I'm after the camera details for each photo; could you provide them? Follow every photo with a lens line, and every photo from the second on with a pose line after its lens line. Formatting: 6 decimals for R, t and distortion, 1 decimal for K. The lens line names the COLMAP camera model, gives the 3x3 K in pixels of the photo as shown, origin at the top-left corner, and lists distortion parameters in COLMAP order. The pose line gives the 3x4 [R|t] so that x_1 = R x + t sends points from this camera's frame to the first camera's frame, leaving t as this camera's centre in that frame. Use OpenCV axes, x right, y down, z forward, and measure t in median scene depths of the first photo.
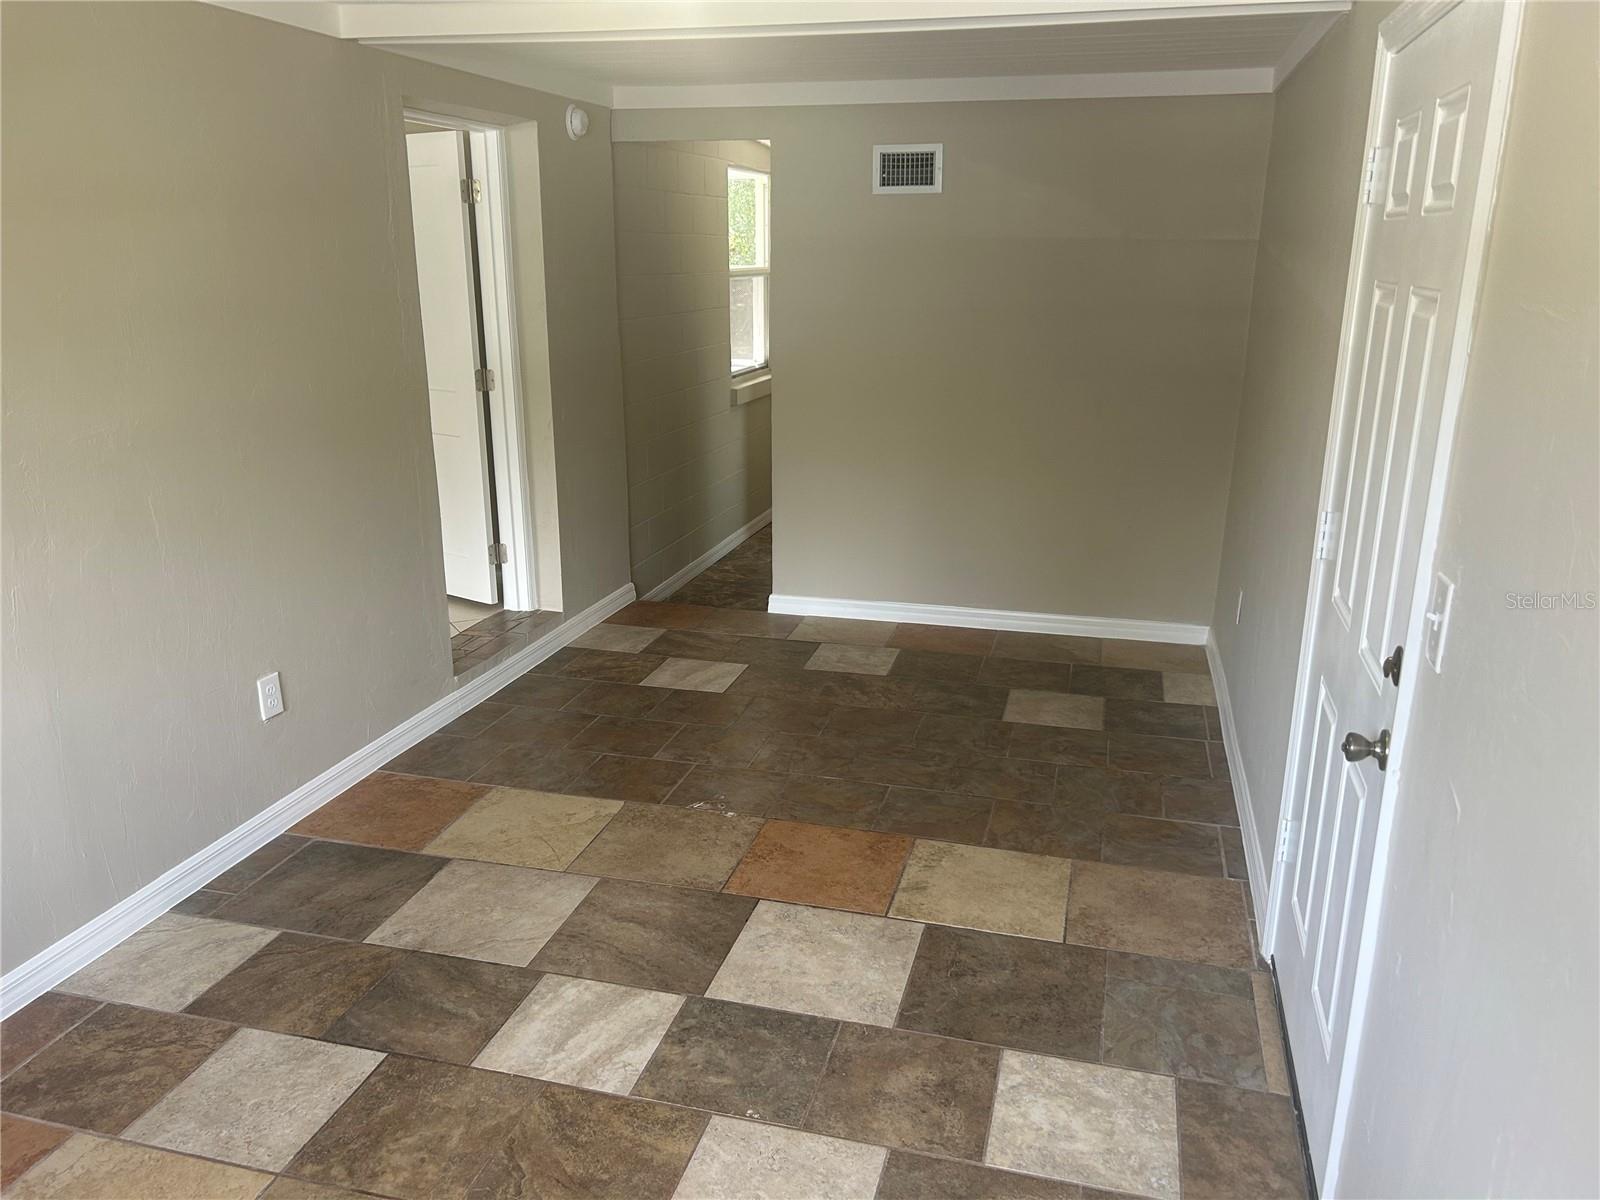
lens RADIAL K [[1214.1, 0, 800.8], [0, 1214.1, 601.0], [0, 0, 1]] dist [0.059641, -0.069137]
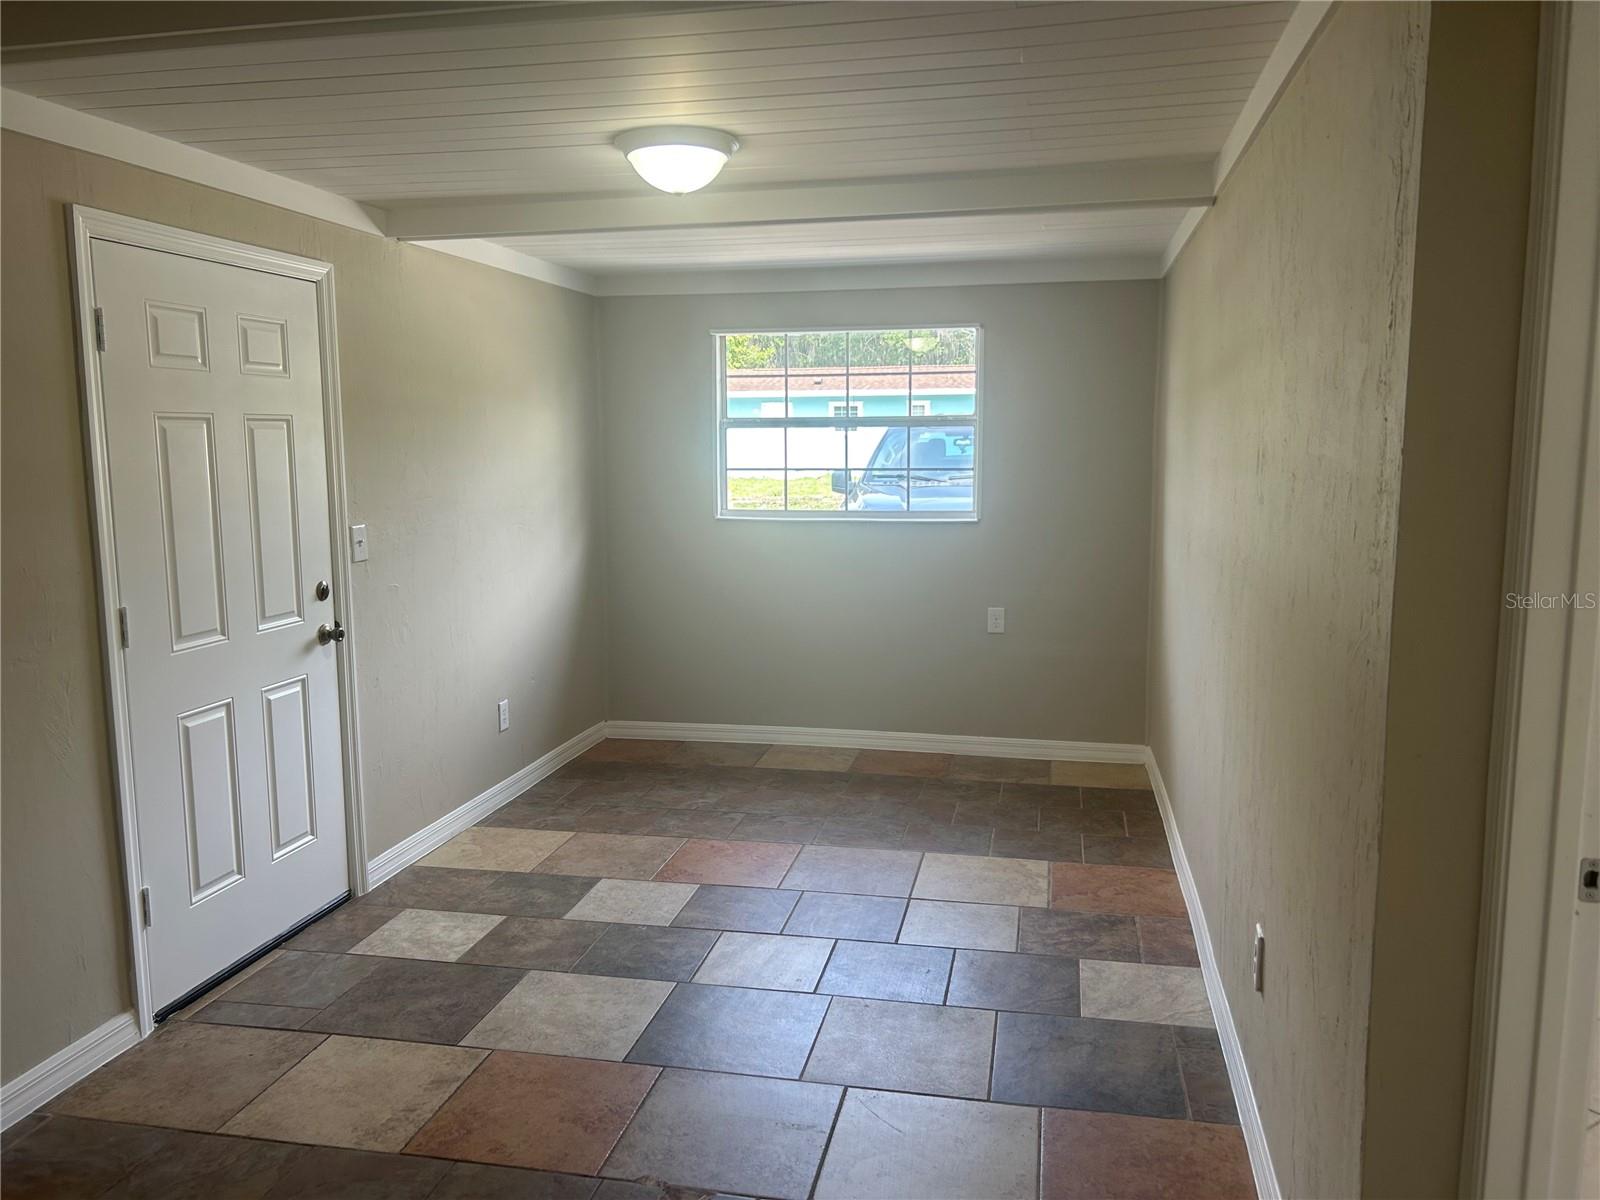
lens RADIAL K [[1214.1, 0, 802.0], [0, 1214.1, 599.1], [0, 0, 1]] dist [0.059641, -0.069137]
pose [[-0.998597, 0.008217, -0.052310, -0.139353], [-0.013845, 0.913004, 0.407716, -0.513946], [0.051109, 0.407868, -0.911609, 1.910003]]
